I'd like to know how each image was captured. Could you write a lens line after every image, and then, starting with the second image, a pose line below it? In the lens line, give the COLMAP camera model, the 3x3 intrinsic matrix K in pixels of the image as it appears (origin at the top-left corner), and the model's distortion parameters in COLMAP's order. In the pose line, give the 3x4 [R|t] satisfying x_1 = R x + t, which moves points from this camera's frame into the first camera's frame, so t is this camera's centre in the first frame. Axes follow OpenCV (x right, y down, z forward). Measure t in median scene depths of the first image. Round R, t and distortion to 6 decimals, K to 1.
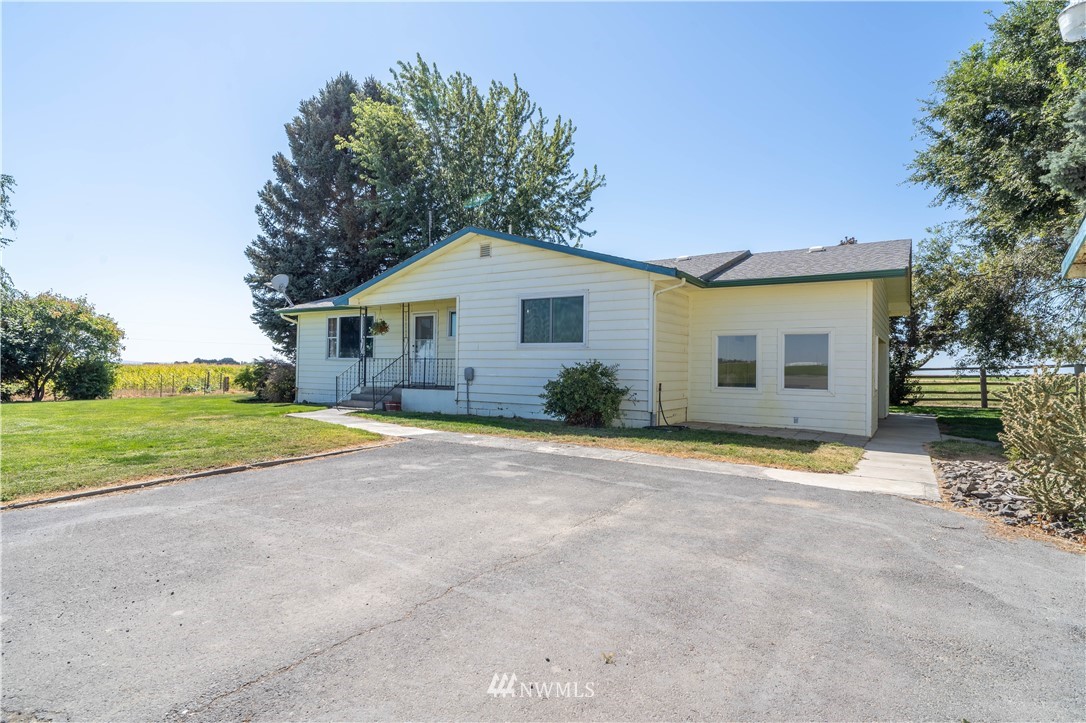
lens RADIAL K [[561.1, 0, 543.0], [0, 561.1, 361.5], [0, 0, 1]] dist [0.001409, 0.000144]
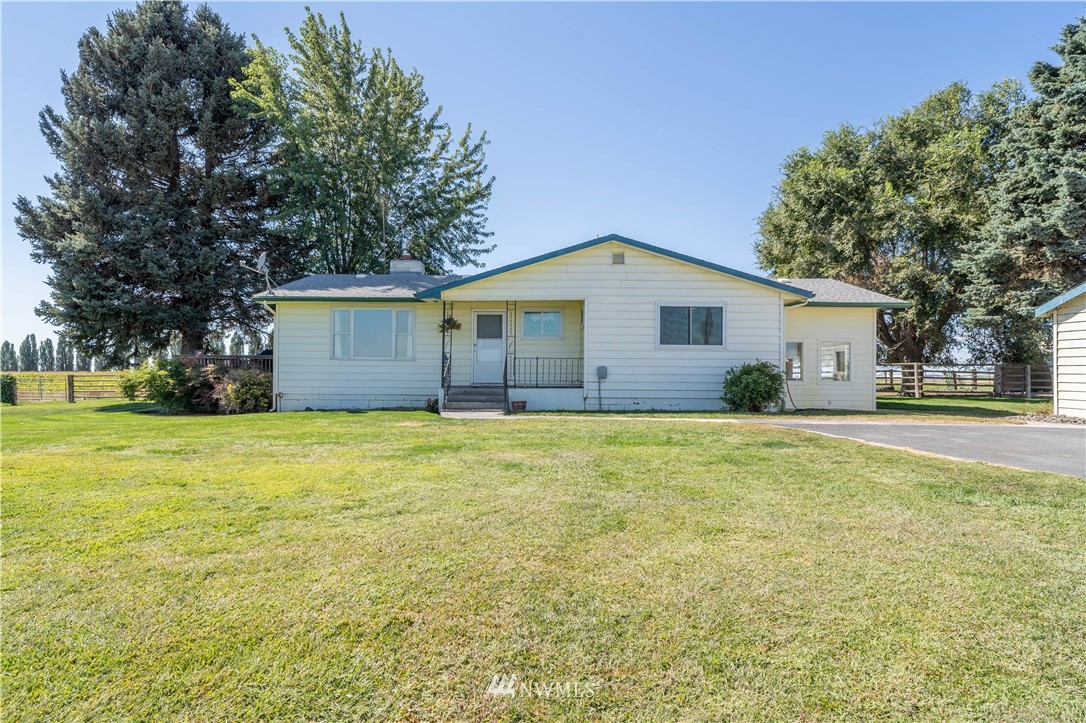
lens RADIAL K [[561.1, 0, 543.0], [0, 561.1, 361.5], [0, 0, 1]] dist [0.001409, 0.000144]
pose [[0.834761, 0.005927, 0.550581, -0.852030], [-0.001587, 0.999964, -0.008358, 0.011136], [-0.550610, 0.006103, 0.834740, 0.182598]]
